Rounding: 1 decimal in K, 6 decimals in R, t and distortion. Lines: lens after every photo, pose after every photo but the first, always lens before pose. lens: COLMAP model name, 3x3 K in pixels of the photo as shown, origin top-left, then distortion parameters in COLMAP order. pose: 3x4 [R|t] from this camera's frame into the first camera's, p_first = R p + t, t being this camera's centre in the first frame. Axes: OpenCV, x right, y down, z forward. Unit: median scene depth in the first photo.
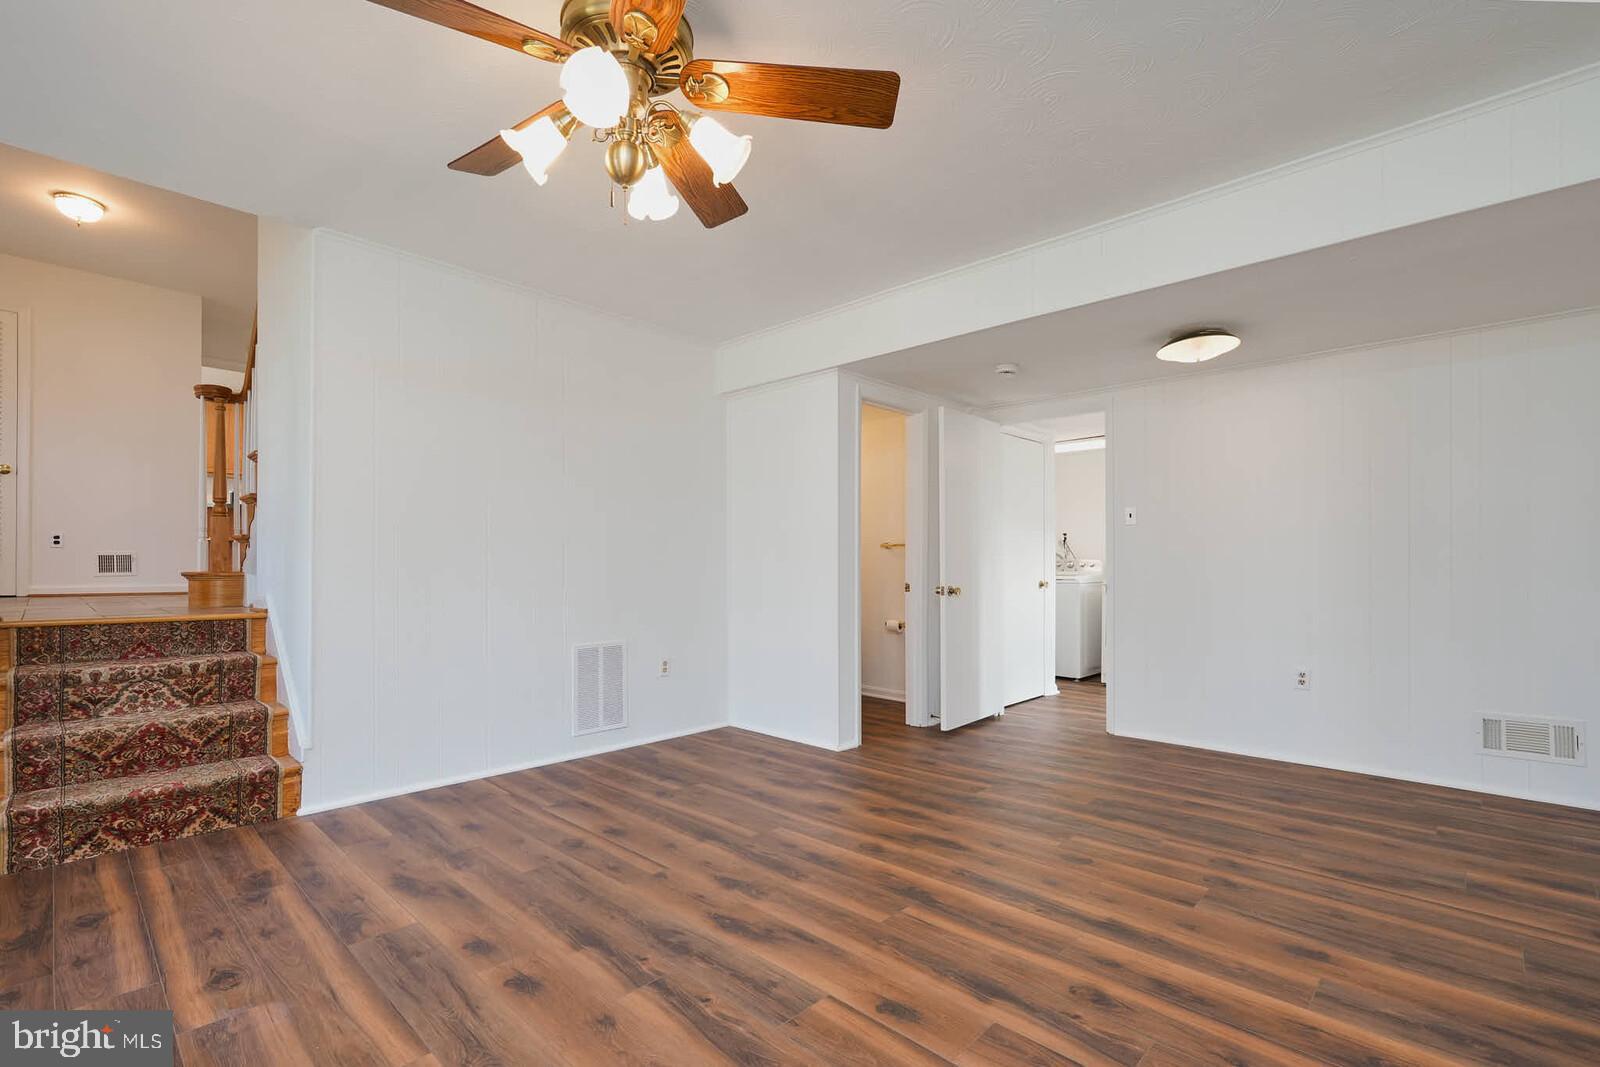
lens RADIAL K [[720.8, 0, 803.3], [0, 720.8, 558.1], [0, 0, 1]] dist [-0.001784, 0.000092]
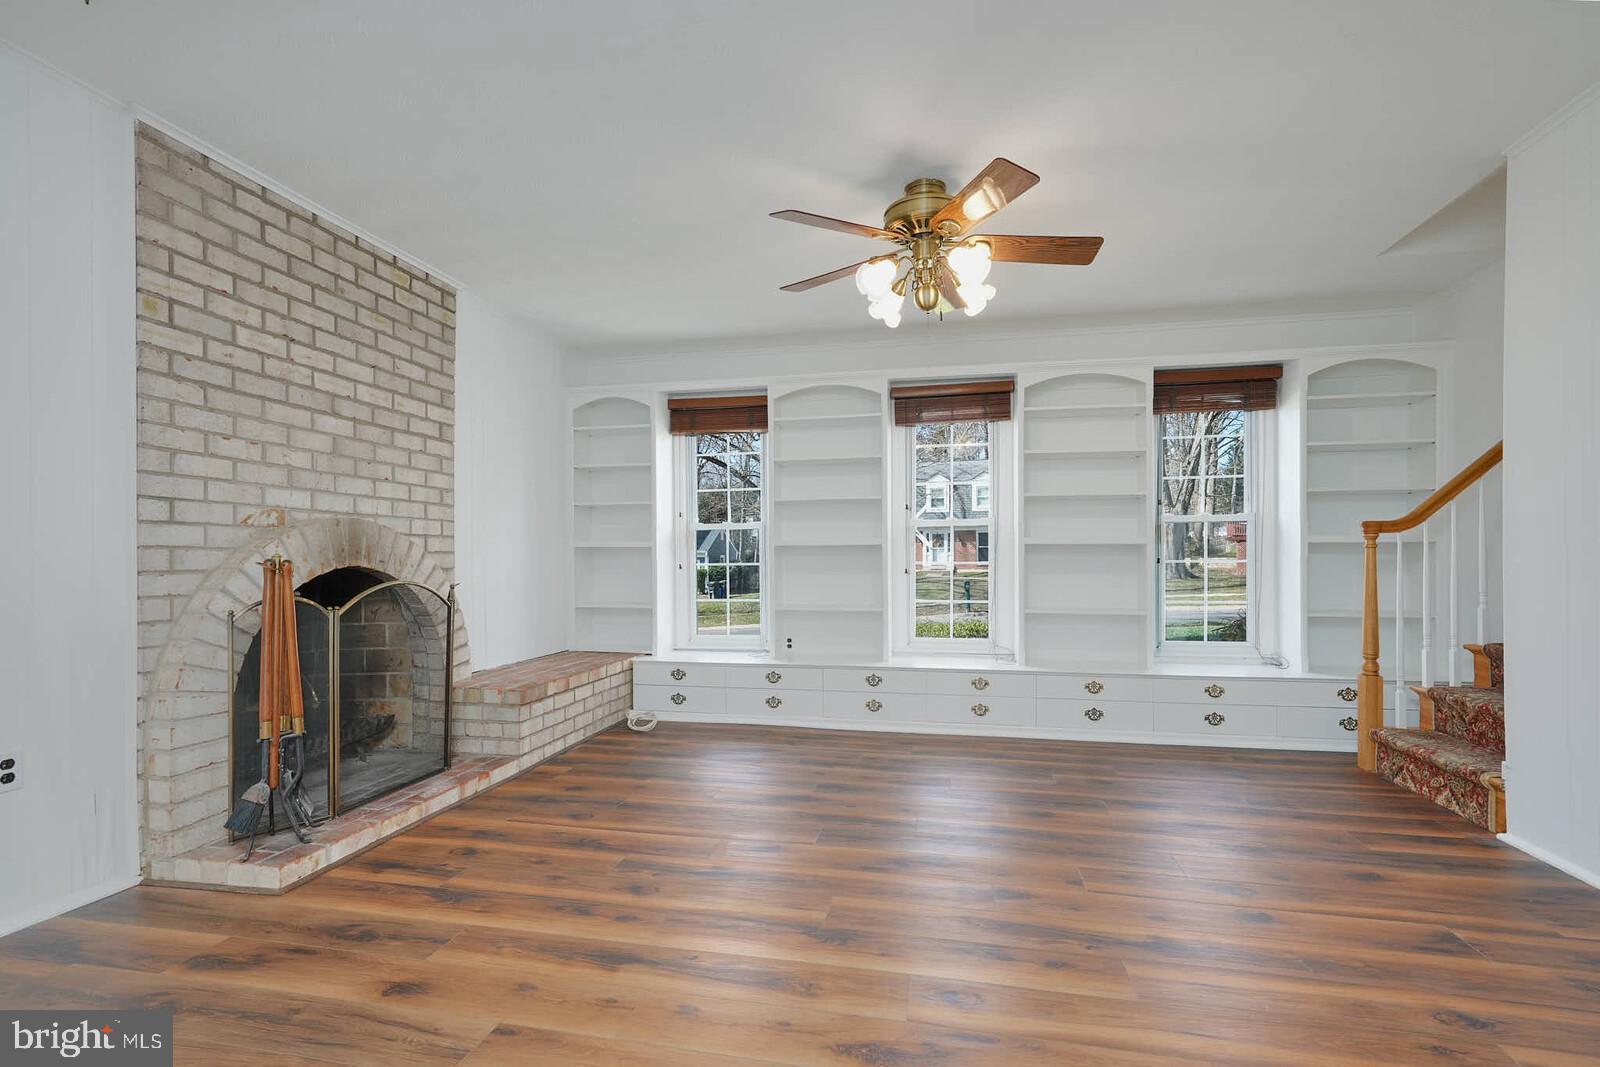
lens RADIAL K [[723.6, 0, 798.4], [0, 723.6, 562.0], [0, 0, 1]] dist [-0.000028, 0.000073]
pose [[-0.851677, 0.006195, -0.524030, 0.719802], [0.010248, 0.999936, -0.004835, 0.026967], [0.523966, -0.009488, -0.851686, 1.937044]]
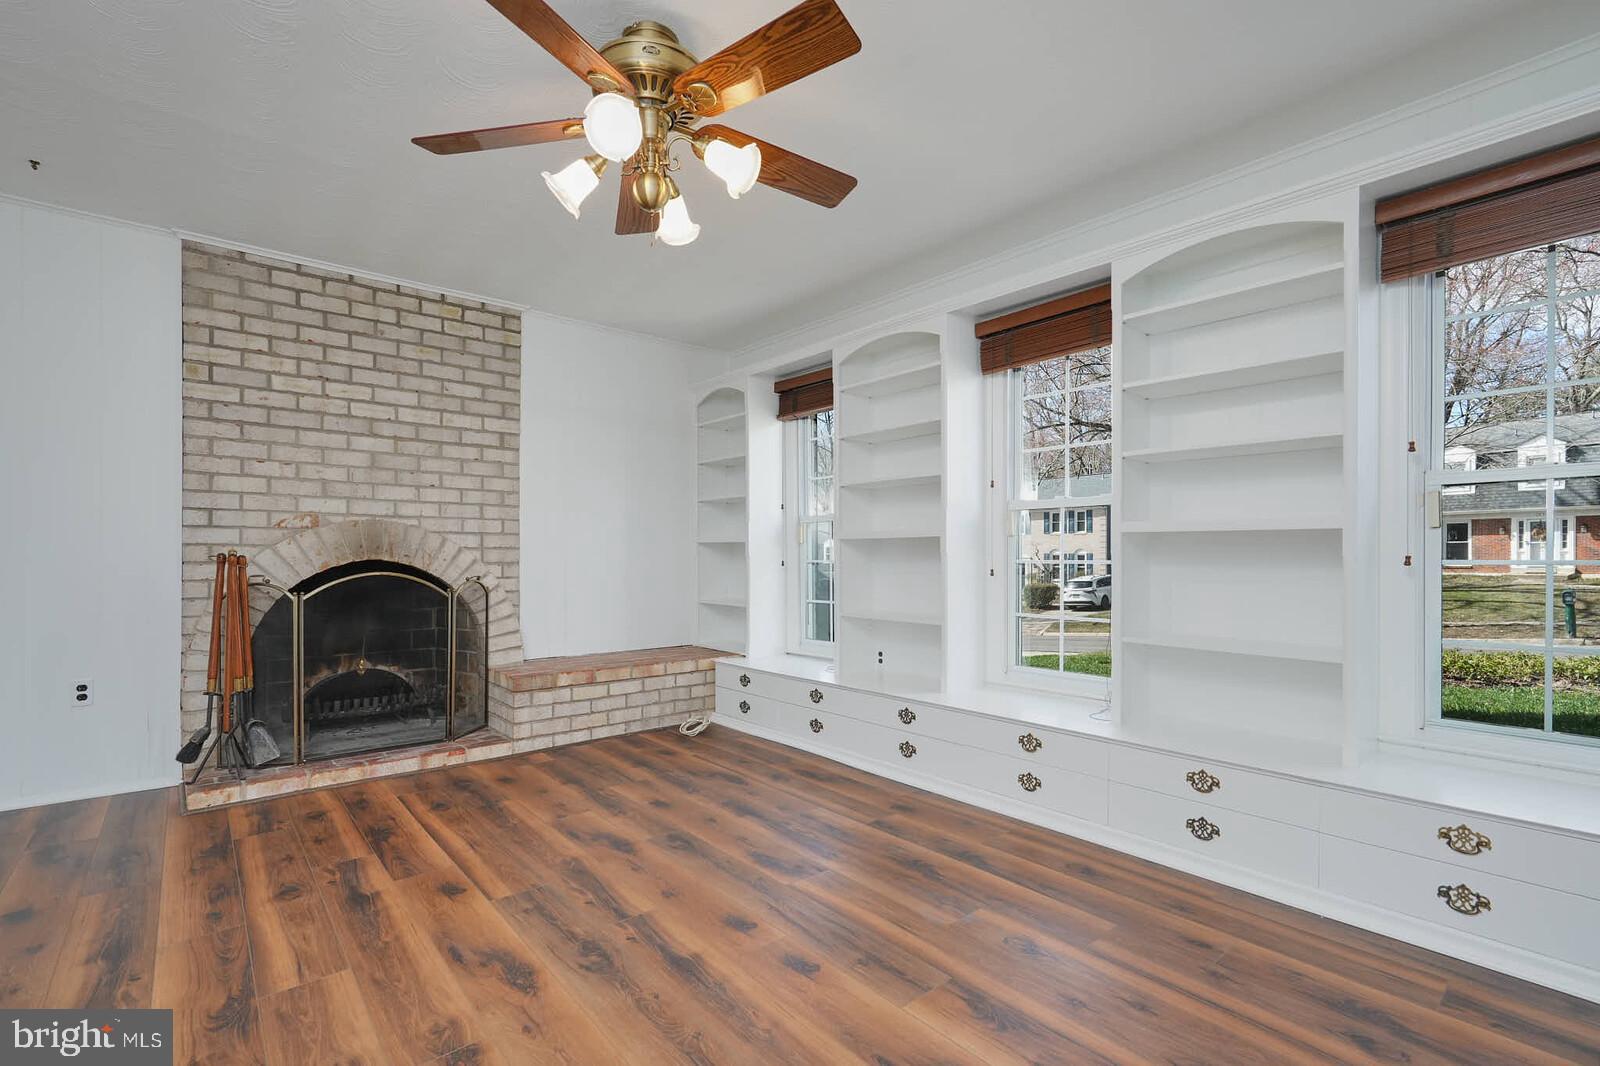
lens RADIAL K [[720.8, 0, 803.3], [0, 720.8, 557.6], [0, 0, 1]] dist [-0.001784, 0.000092]
pose [[-0.994906, -0.000350, 0.100805, -0.528684], [-0.001227, 0.999962, -0.008640, 0.028148], [-0.100798, -0.008719, -0.994869, 1.858419]]
